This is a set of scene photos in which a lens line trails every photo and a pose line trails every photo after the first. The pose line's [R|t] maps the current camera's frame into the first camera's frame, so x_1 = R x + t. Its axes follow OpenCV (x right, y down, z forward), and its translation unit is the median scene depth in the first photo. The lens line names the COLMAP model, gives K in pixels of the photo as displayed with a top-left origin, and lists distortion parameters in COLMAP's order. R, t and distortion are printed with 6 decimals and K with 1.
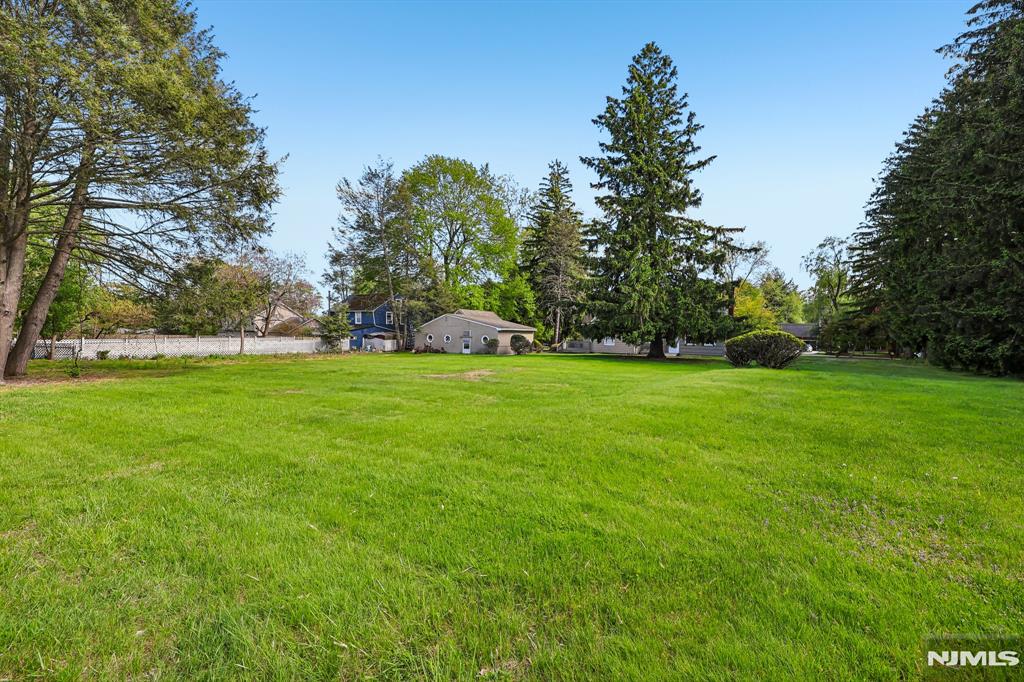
lens RADIAL K [[417.7, 0, 510.5], [0, 417.7, 340.5], [0, 0, 1]] dist [0.001042, 0.000021]
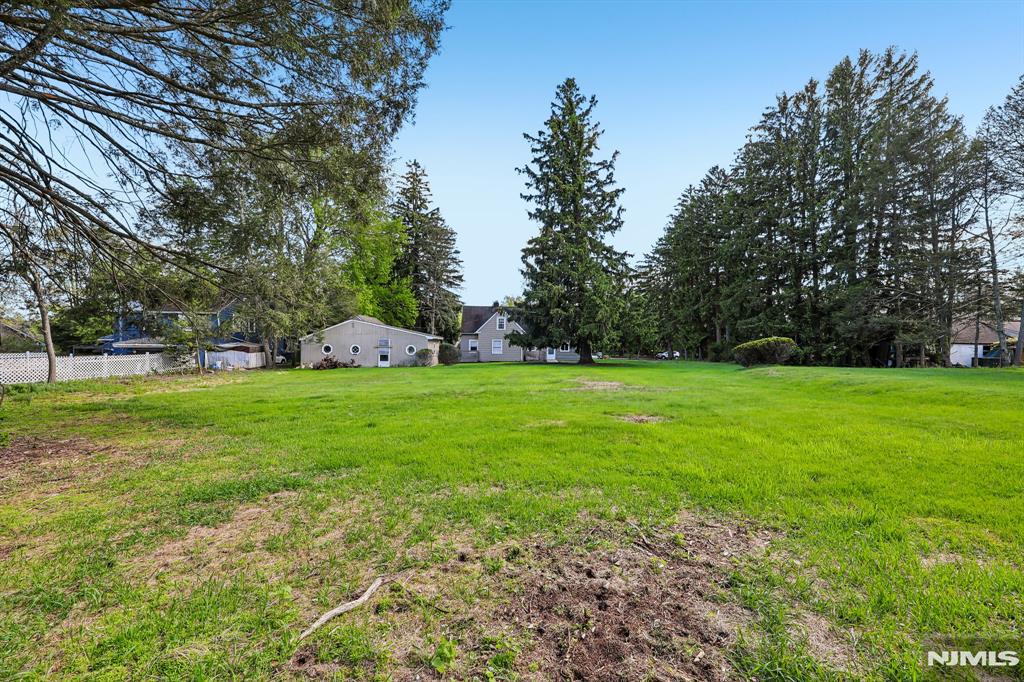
lens RADIAL K [[417.7, 0, 511.3], [0, 417.7, 340.8], [0, 0, 1]] dist [0.001042, 0.000021]
pose [[0.831255, -0.005838, 0.555861, -0.349151], [0.020708, 0.999576, -0.020470, 0.001487], [-0.555506, 0.028527, 0.831023, 0.155382]]
